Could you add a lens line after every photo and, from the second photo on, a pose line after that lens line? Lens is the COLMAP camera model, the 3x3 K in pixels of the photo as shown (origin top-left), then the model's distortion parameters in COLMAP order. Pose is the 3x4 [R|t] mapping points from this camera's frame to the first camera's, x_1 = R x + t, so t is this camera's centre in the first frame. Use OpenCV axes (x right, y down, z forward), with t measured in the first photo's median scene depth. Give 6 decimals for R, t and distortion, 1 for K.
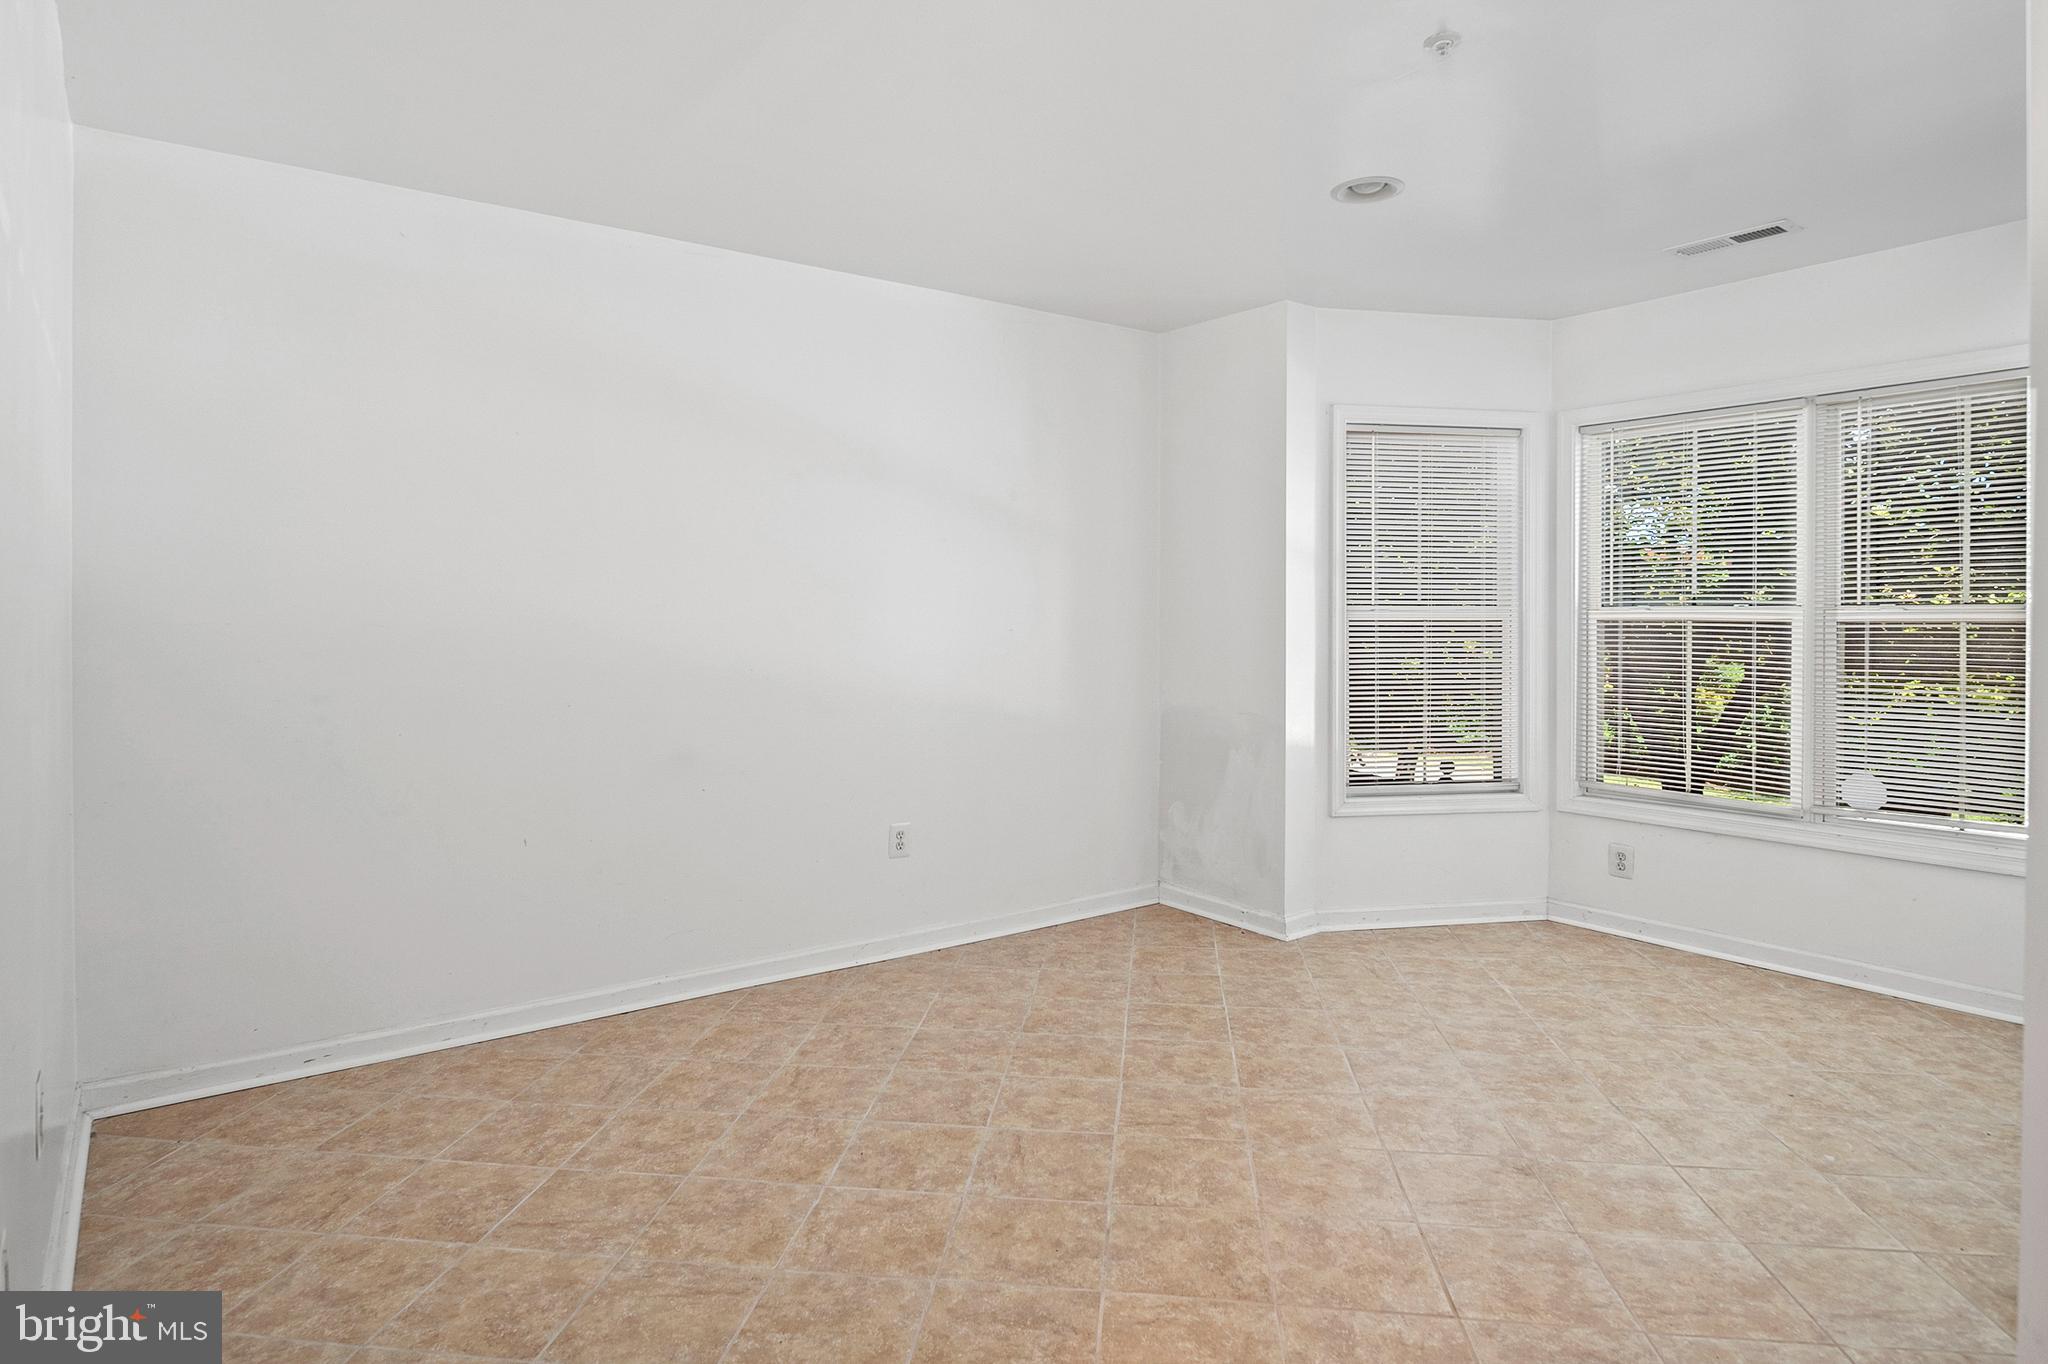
lens RADIAL K [[1113.2, 0, 1017.8], [0, 1113.2, 627.6], [0, 0, 1]] dist [-0.004050, -0.003243]
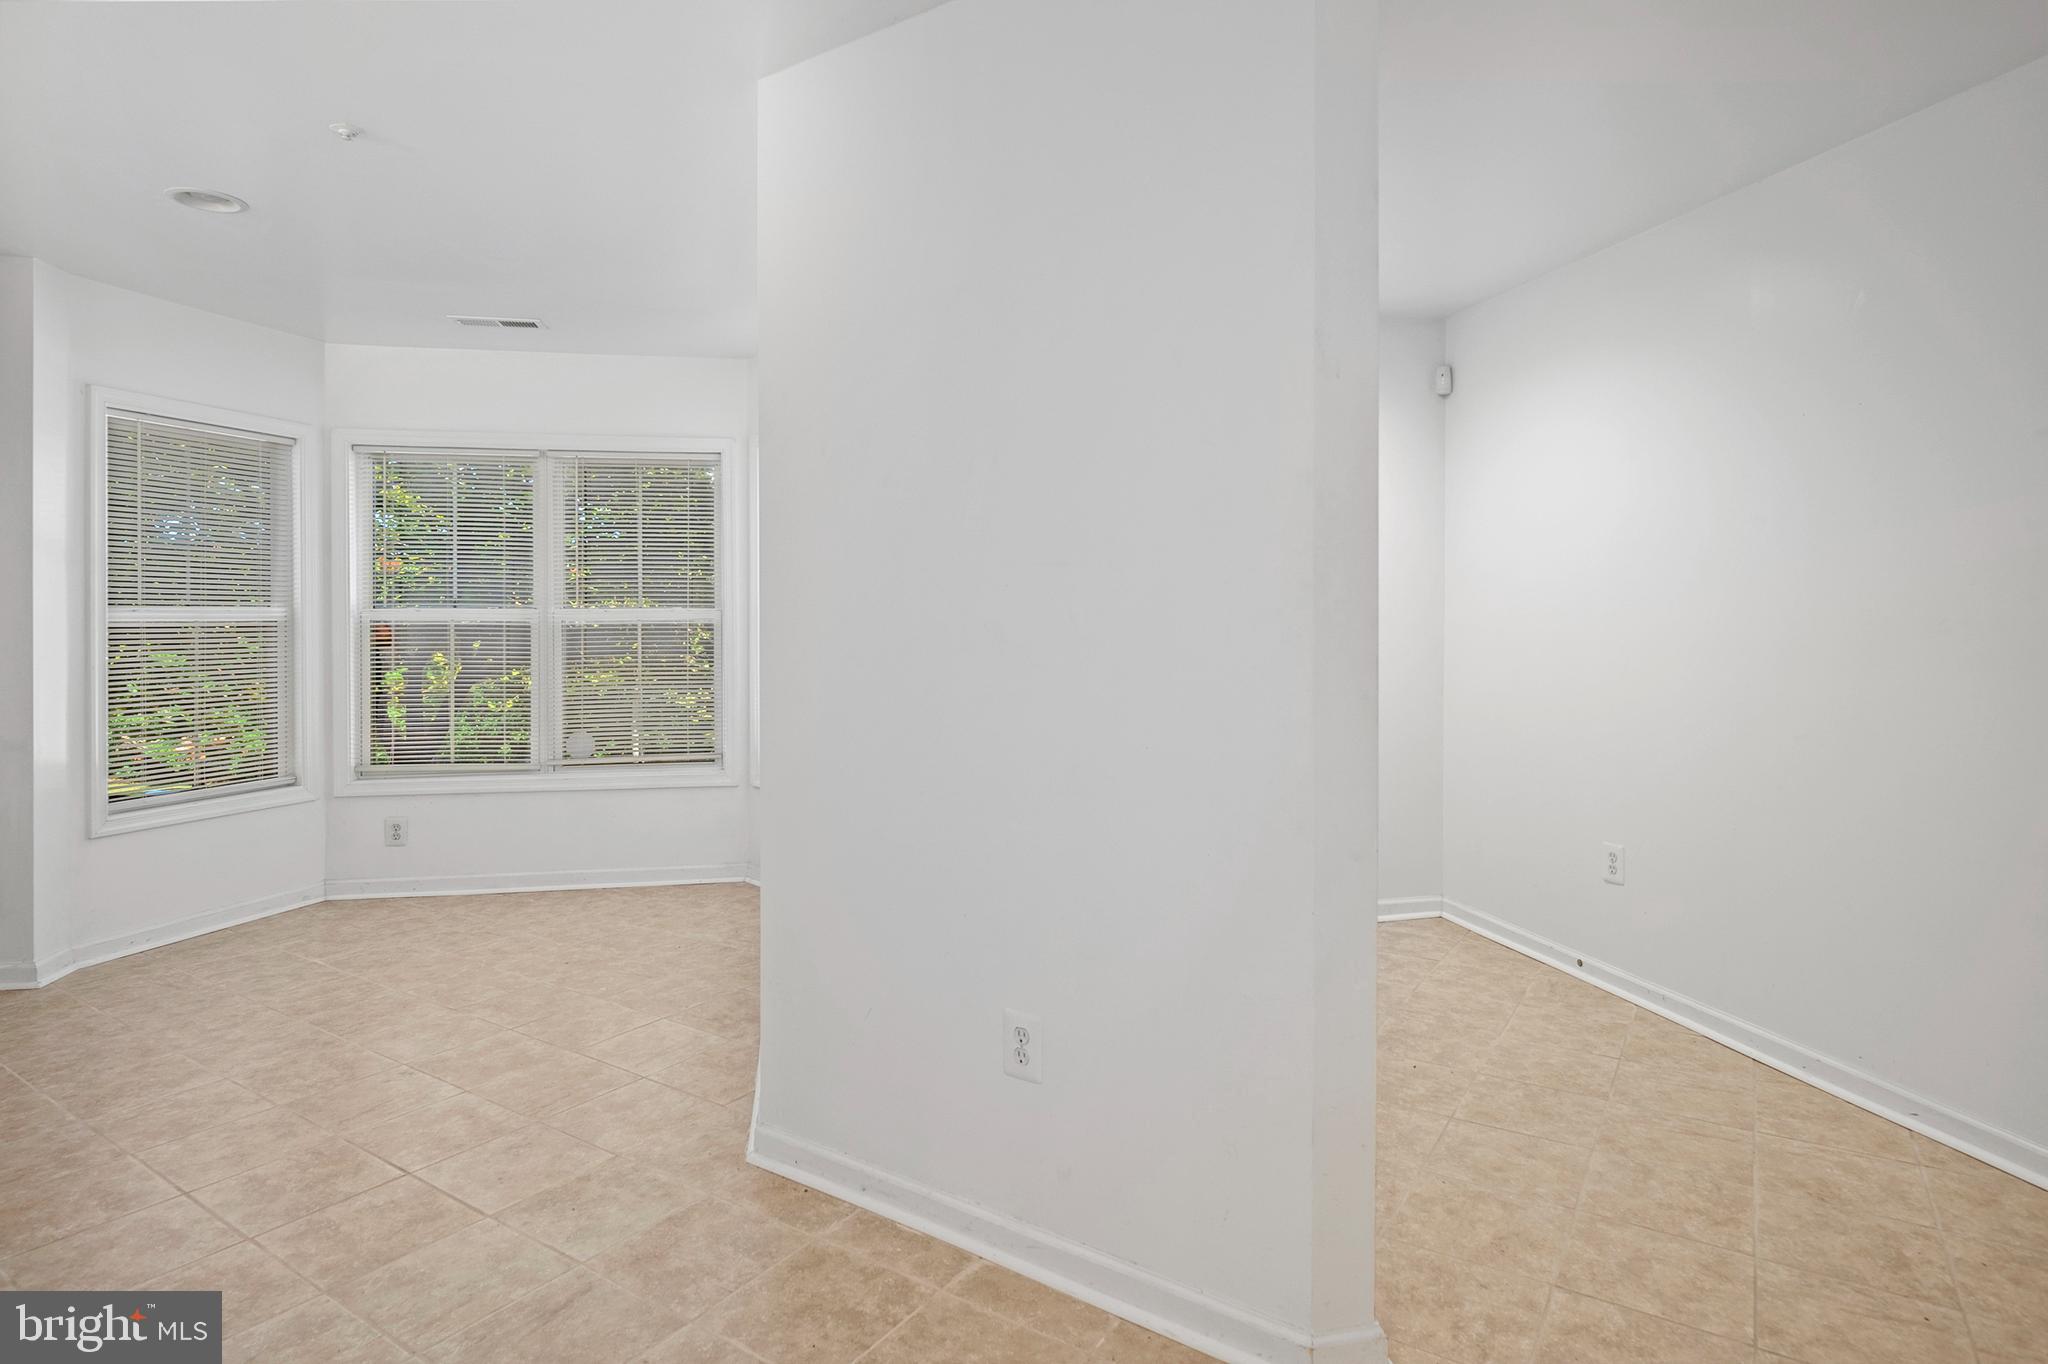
lens RADIAL K [[1113.2, 0, 1017.8], [0, 1113.2, 627.6], [0, 0, 1]] dist [-0.004050, -0.003243]
pose [[0.450580, -0.011220, 0.892666, -0.230653], [0.013555, 0.999892, 0.005726, 0.003479], [-0.892633, 0.009520, 0.450683, -0.105987]]
